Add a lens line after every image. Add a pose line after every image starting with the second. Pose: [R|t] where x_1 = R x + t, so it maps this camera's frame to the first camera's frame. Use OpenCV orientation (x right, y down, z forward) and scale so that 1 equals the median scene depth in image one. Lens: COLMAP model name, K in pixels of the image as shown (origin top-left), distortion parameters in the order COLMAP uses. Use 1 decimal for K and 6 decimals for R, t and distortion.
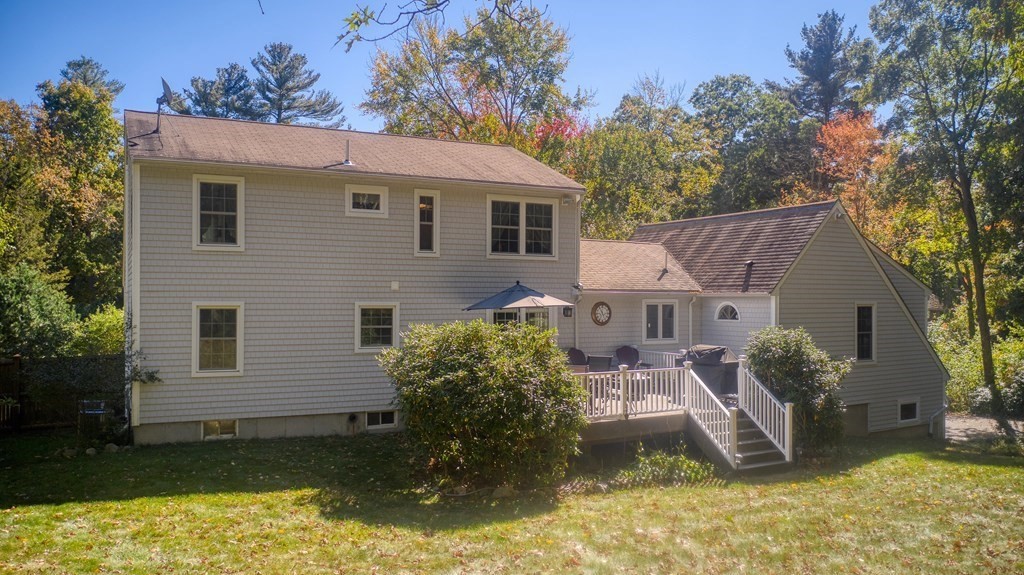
lens RADIAL K [[796.2, 0, 512.0], [0, 796.2, 287.5], [0, 0, 1]] dist [-0.097705, -0.001221]
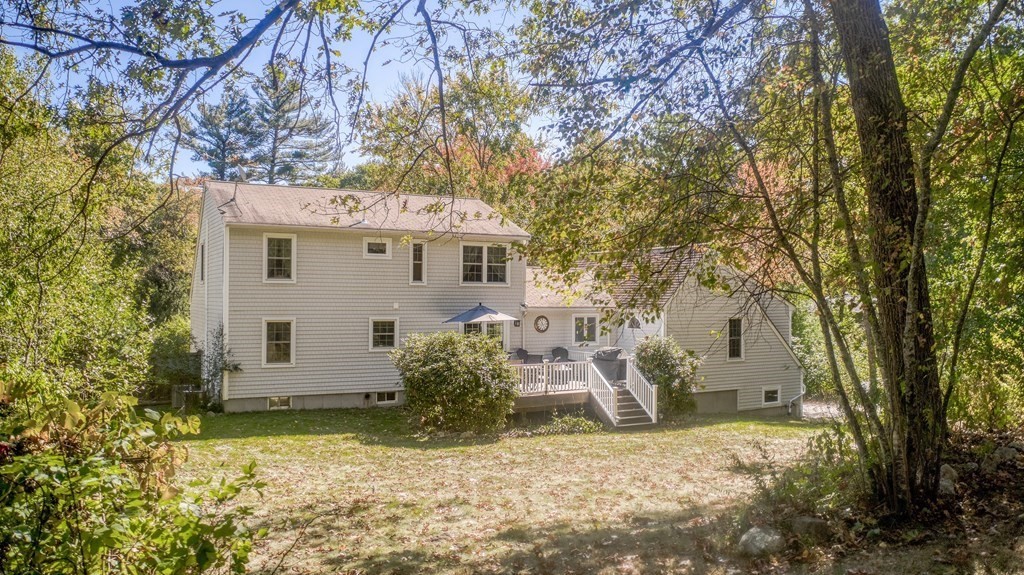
lens RADIAL K [[796.2, 0, 512.0], [0, 796.2, 287.5], [0, 0, 1]] dist [-0.097705, -0.001221]
pose [[0.999722, 0.003275, 0.023366, 0.032878], [-0.003276, 0.999995, -0.000011, -0.038647], [-0.023366, -0.000065, 0.999727, -0.492933]]
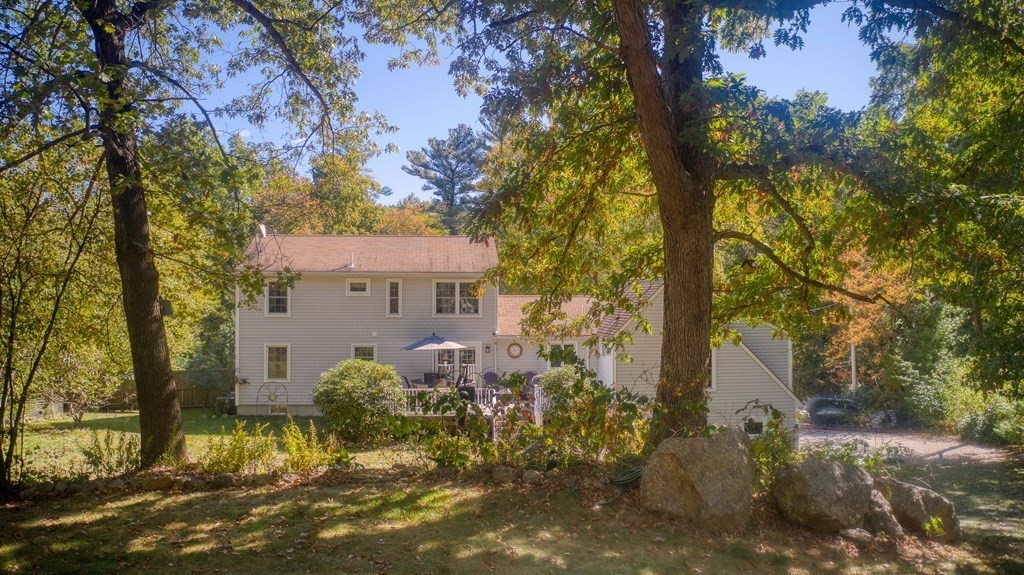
lens RADIAL K [[796.2, 0, 512.0], [0, 796.2, 287.5], [0, 0, 1]] dist [-0.097705, -0.001221]
pose [[0.922848, -0.006394, -0.385112, 0.867198], [0.005513, 0.999979, -0.003392, -0.104874], [0.385126, 0.001007, 0.922863, -0.542251]]
